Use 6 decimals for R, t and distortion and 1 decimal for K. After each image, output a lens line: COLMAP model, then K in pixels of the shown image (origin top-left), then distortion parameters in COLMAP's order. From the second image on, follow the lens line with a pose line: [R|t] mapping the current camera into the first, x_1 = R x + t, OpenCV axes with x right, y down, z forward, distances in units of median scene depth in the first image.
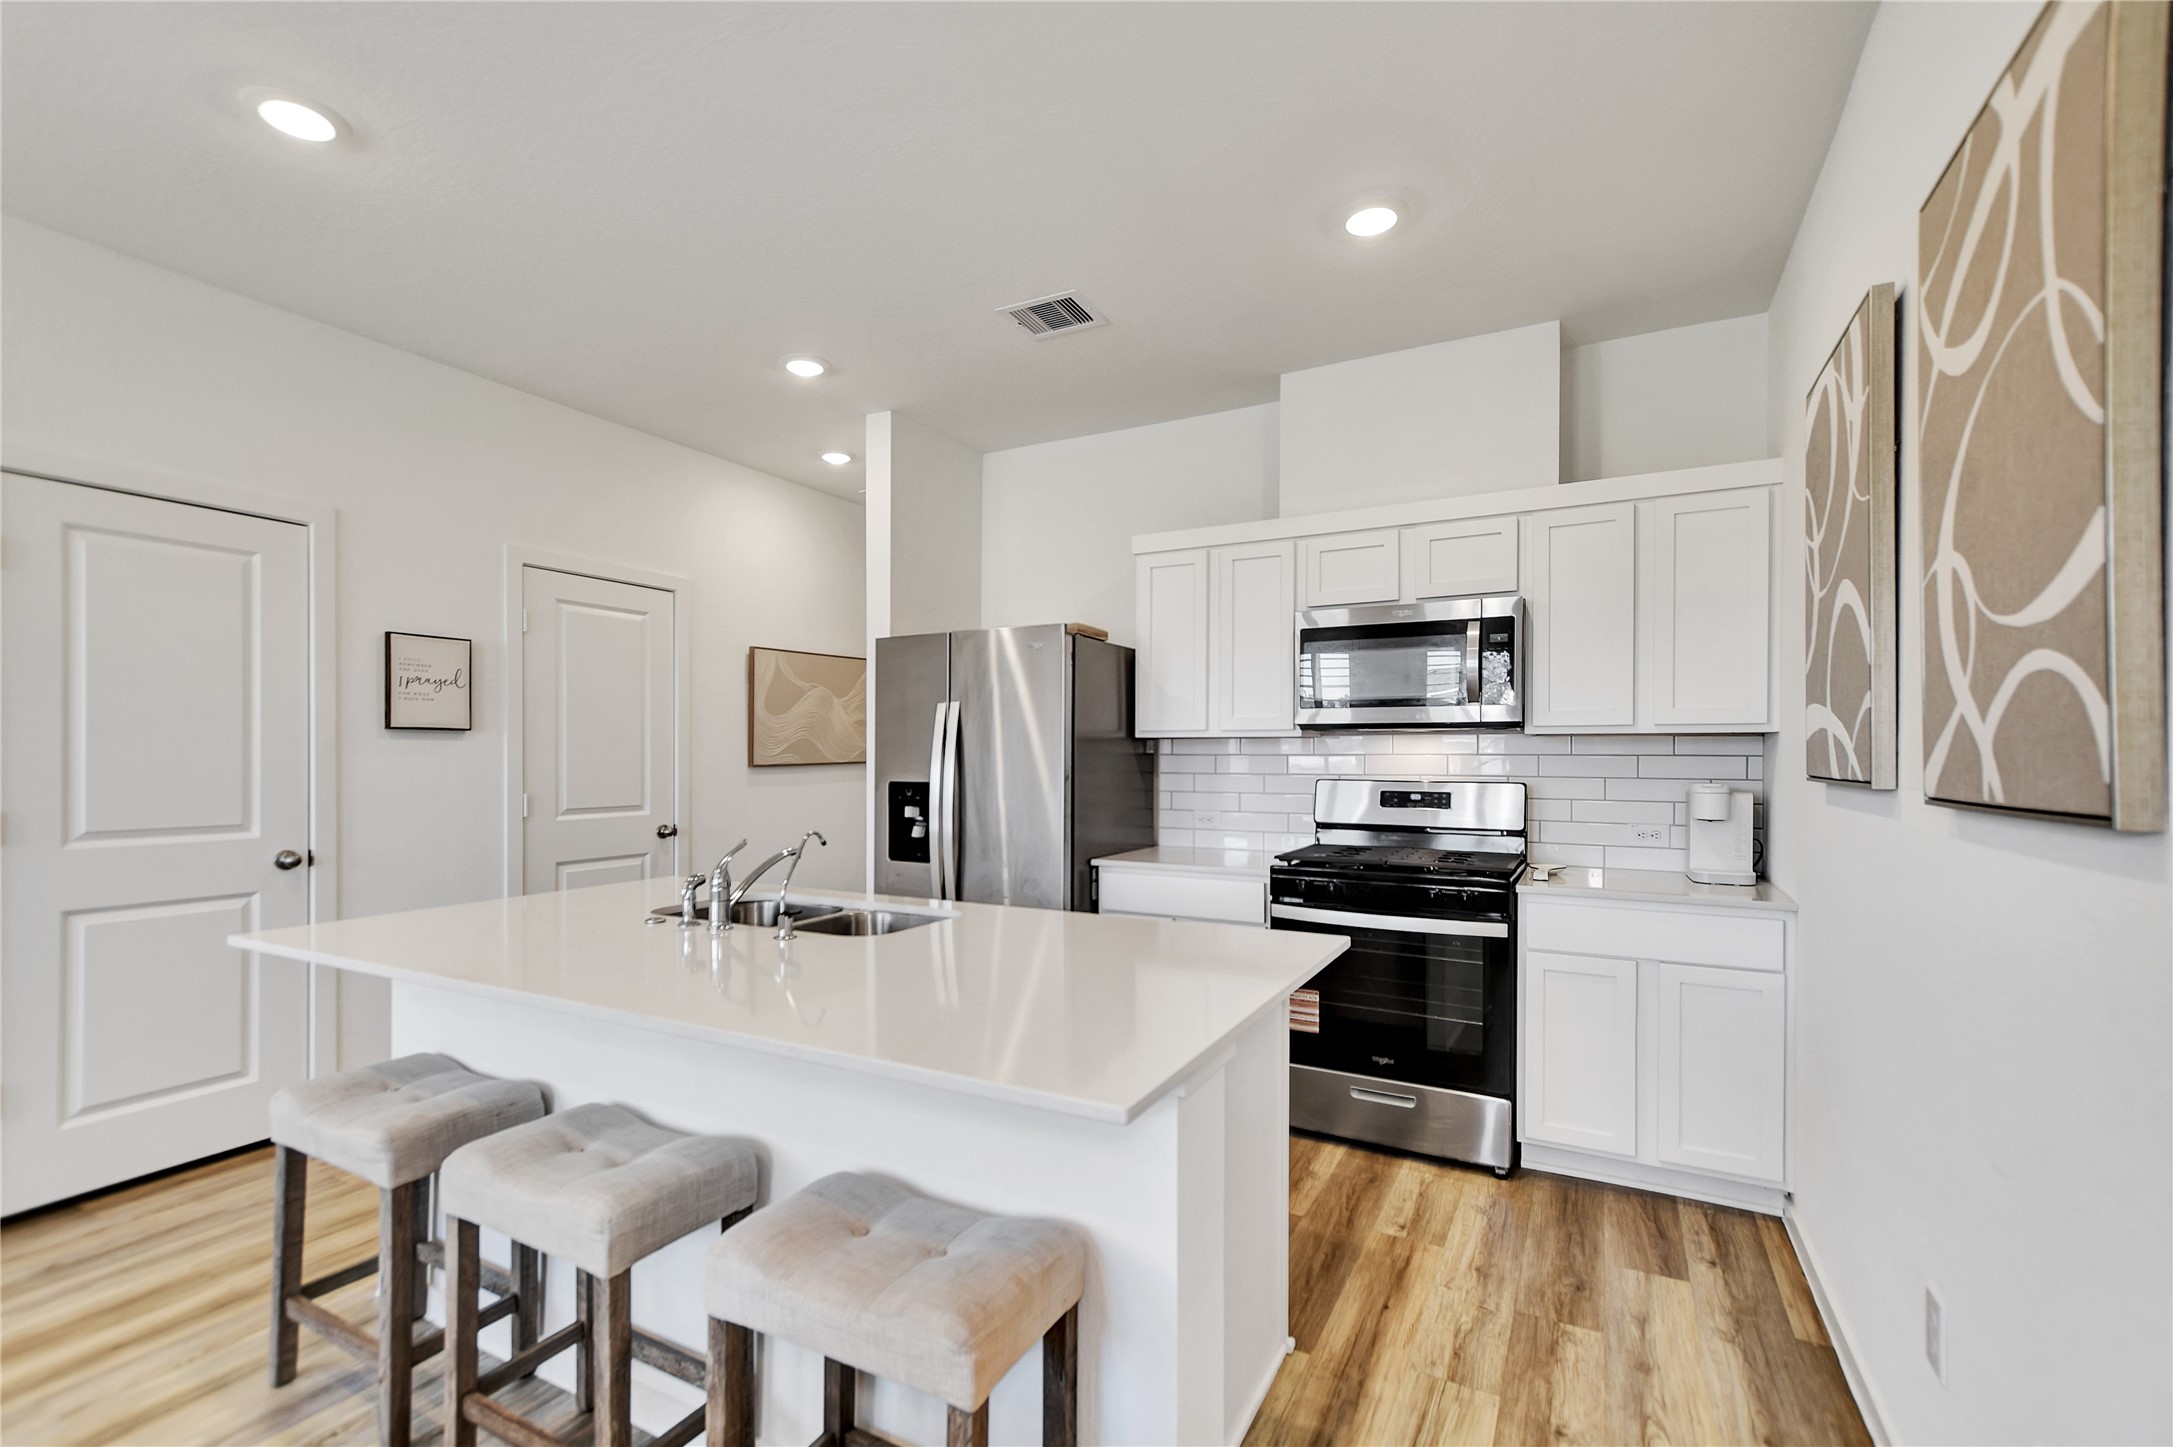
lens RADIAL K [[949.7, 0, 1076.1], [0, 949.7, 759.6], [0, 0, 1]] dist [0.001600, 0.000311]
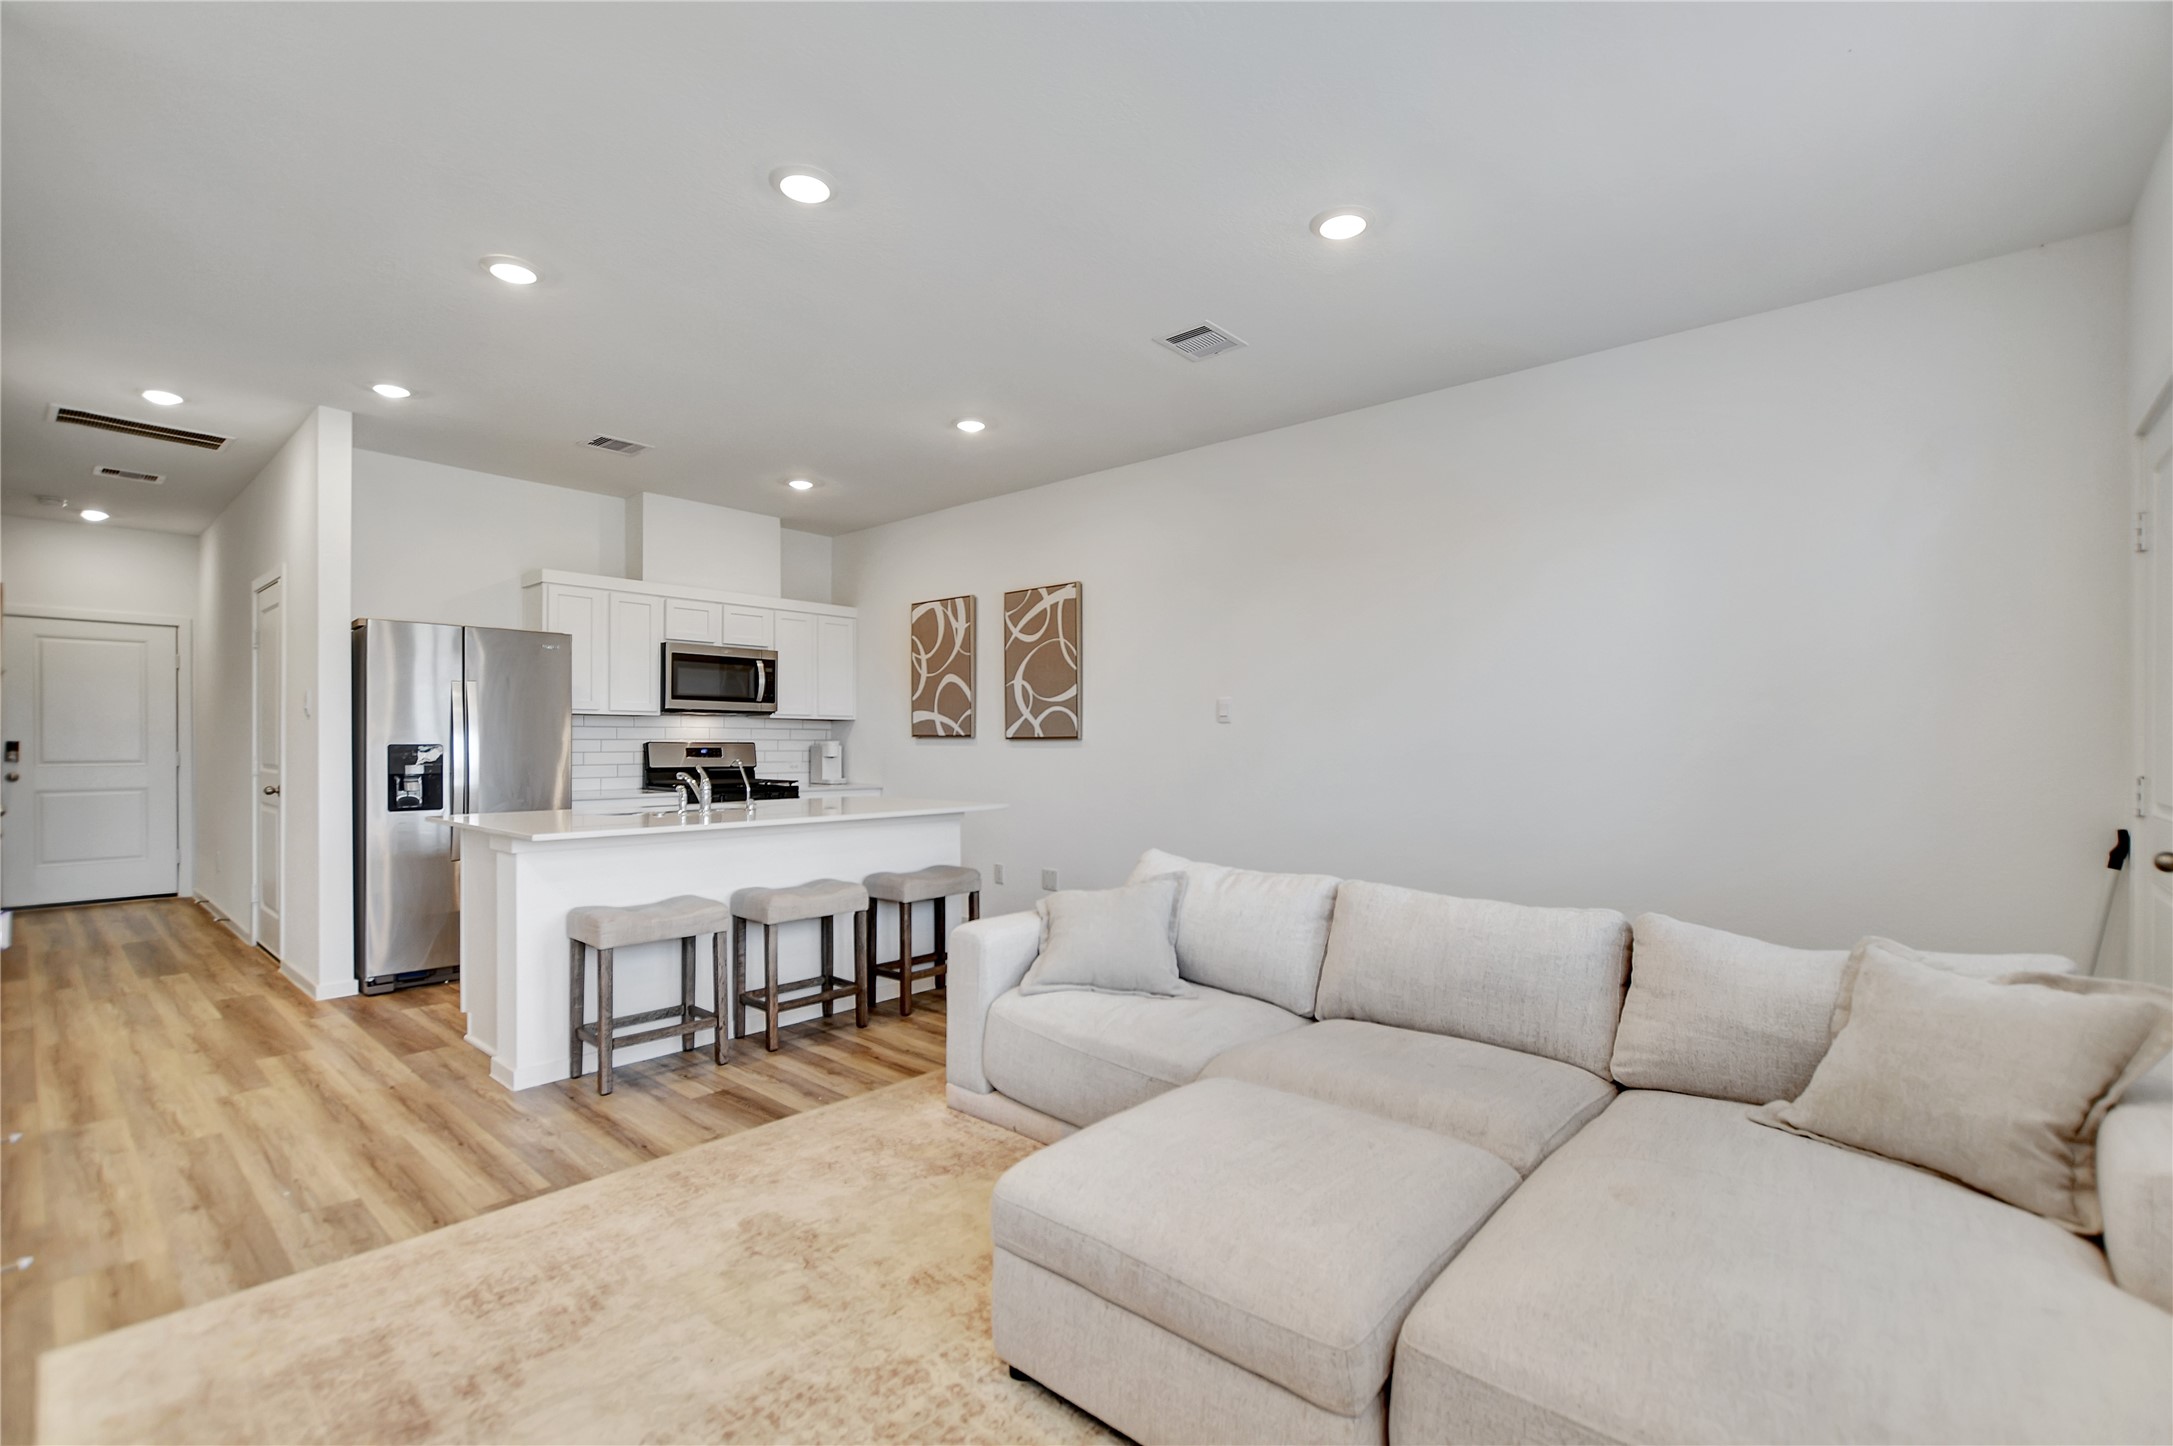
lens RADIAL K [[965.9, 0, 1080.6], [0, 965.9, 743.5], [0, 0, 1]] dist [-0.016956, 0.004659]
pose [[0.223579, -0.001208, 0.974685, -1.262238], [0.002949, 0.999995, 0.000563, 0.026022], [-0.974681, 0.002749, 0.223582, -0.094528]]
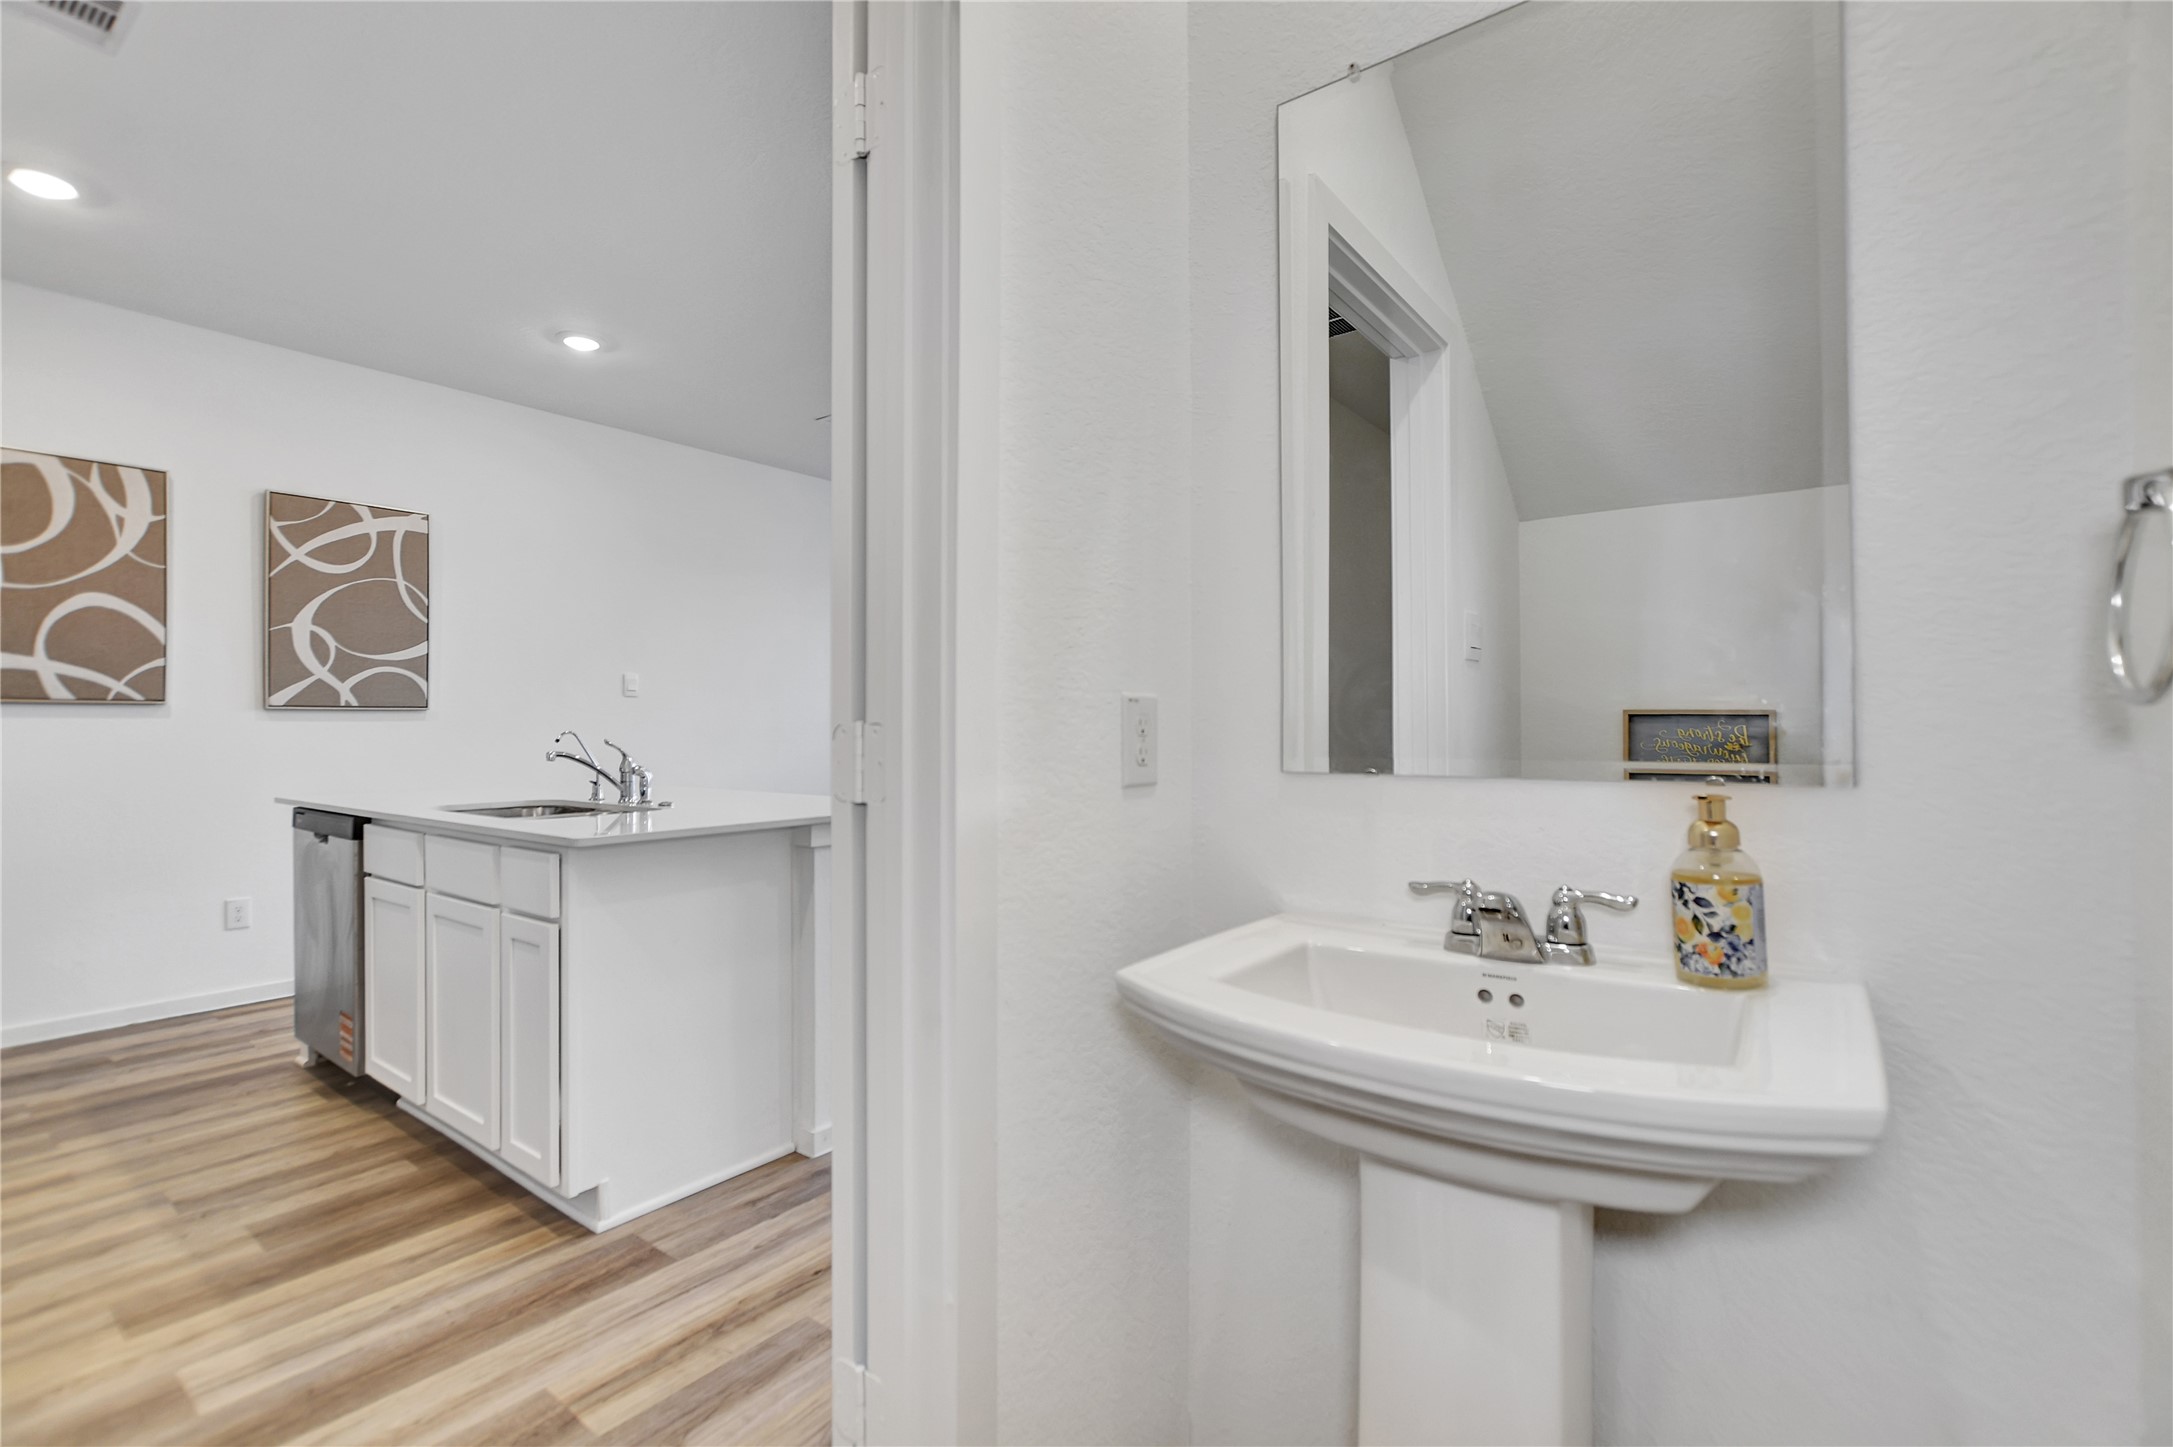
lens RADIAL K [[967.5, 0, 1061.2], [0, 967.5, 717.4], [0, 0, 1]] dist [-0.004387, -0.000382]
pose [[-0.986319, 0.003818, 0.164804, -0.747919], [0.003194, 0.999987, -0.004046, 0.037817], [-0.164817, -0.003464, -0.986318, 1.389538]]
